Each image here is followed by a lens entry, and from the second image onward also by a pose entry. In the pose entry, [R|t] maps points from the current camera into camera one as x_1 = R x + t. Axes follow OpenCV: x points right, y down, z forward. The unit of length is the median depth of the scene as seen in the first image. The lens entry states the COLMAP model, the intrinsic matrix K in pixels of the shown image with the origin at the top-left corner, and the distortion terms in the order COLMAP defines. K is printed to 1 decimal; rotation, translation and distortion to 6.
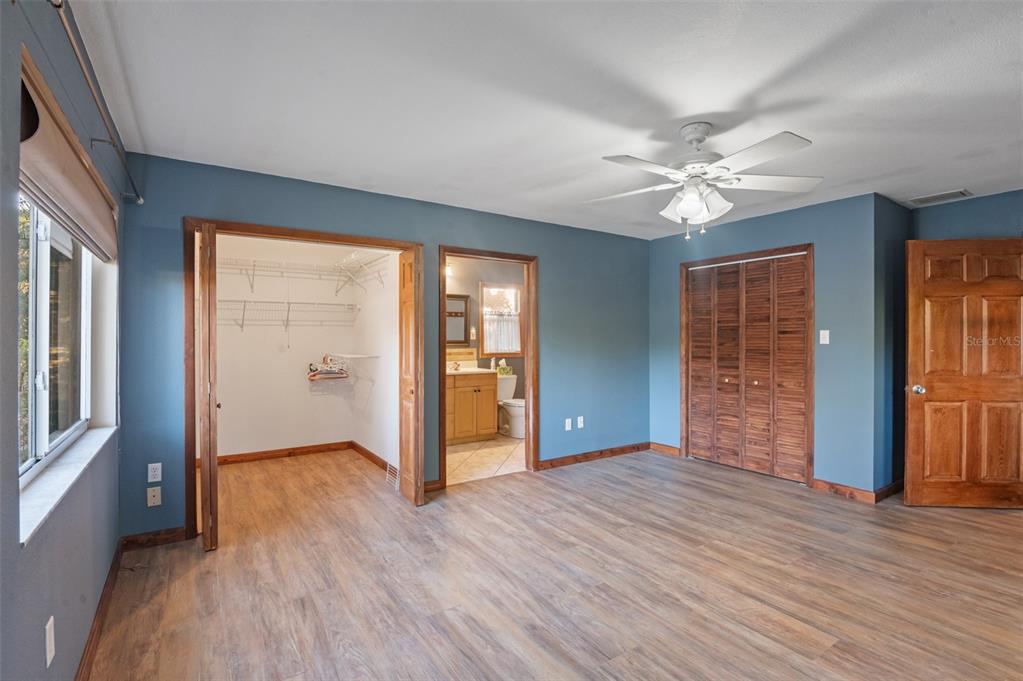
lens RADIAL K [[476.9, 0, 506.3], [0, 476.9, 334.1], [0, 0, 1]] dist [-0.000710, -0.012006]
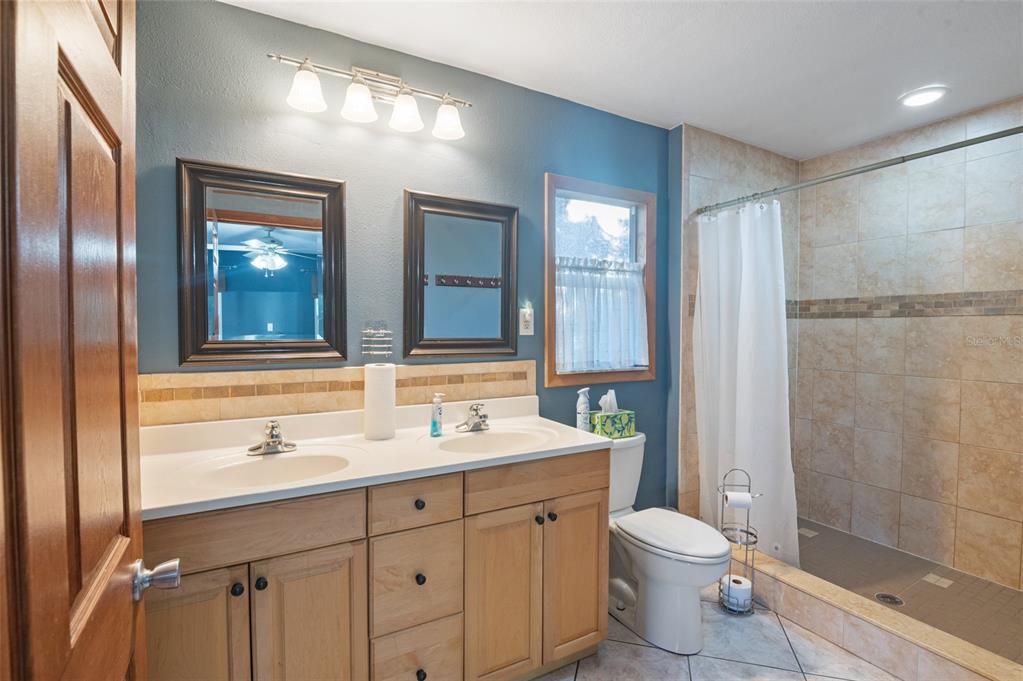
lens RADIAL K [[482.0, 0, 509.5], [0, 482.0, 348.1], [0, 0, 1]] dist [-0.002494, -0.010979]
pose [[0.996917, 0.003225, -0.078401, -0.085006], [0.000316, 0.998982, 0.045105, 0.006964], [0.078467, -0.044991, 0.995901, 1.006684]]
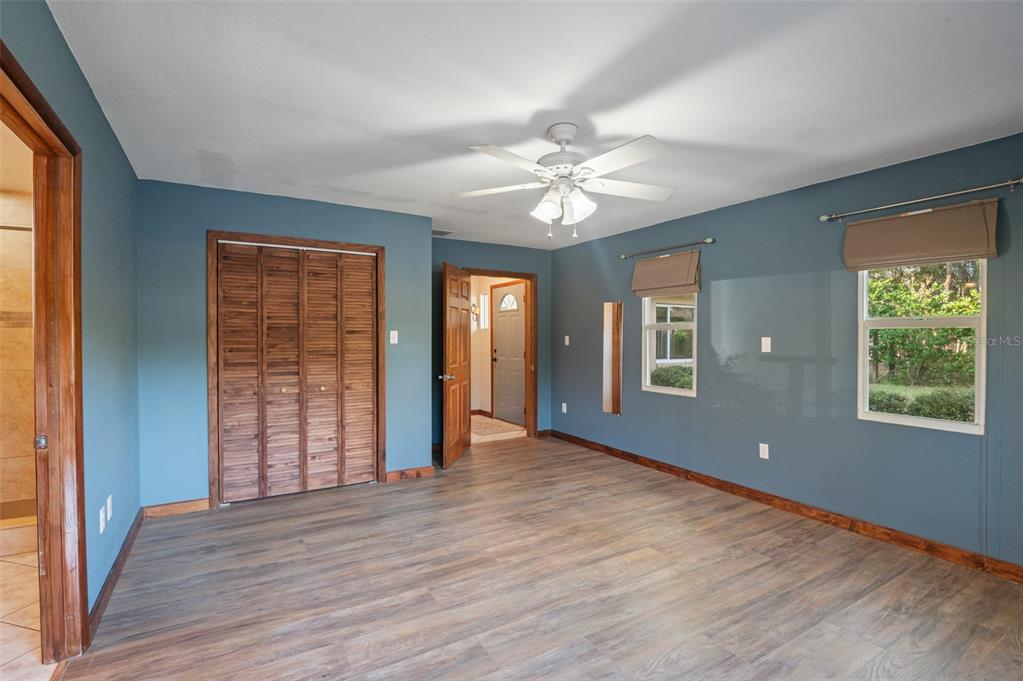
lens RADIAL K [[476.9, 0, 506.3], [0, 476.9, 334.1], [0, 0, 1]] dist [-0.000710, -0.012006]
pose [[0.045550, 0.005159, 0.998949, -0.381885], [-0.008430, 0.999953, -0.004779, 0.002482], [-0.998926, -0.008203, 0.045591, 0.674559]]
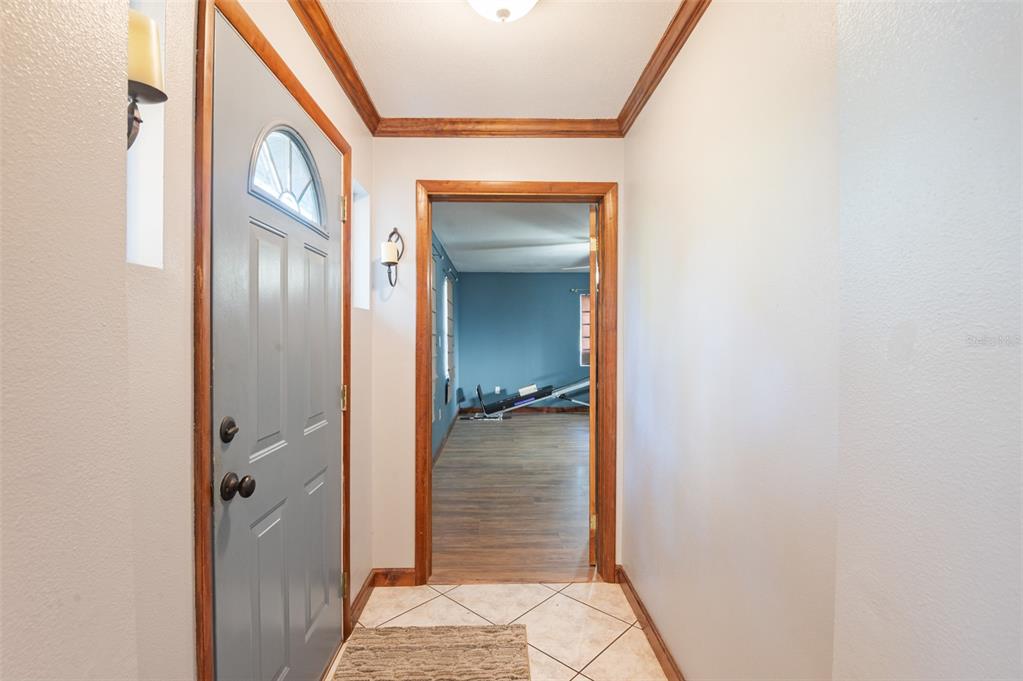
lens RADIAL K [[476.9, 0, 506.3], [0, 476.9, 334.1], [0, 0, 1]] dist [-0.000710, -0.012006]
pose [[-0.533862, -0.005732, -0.845552, 1.585730], [0.009234, 0.999878, -0.012608, 0.003694], [0.845521, -0.014538, -0.533744, 1.099146]]
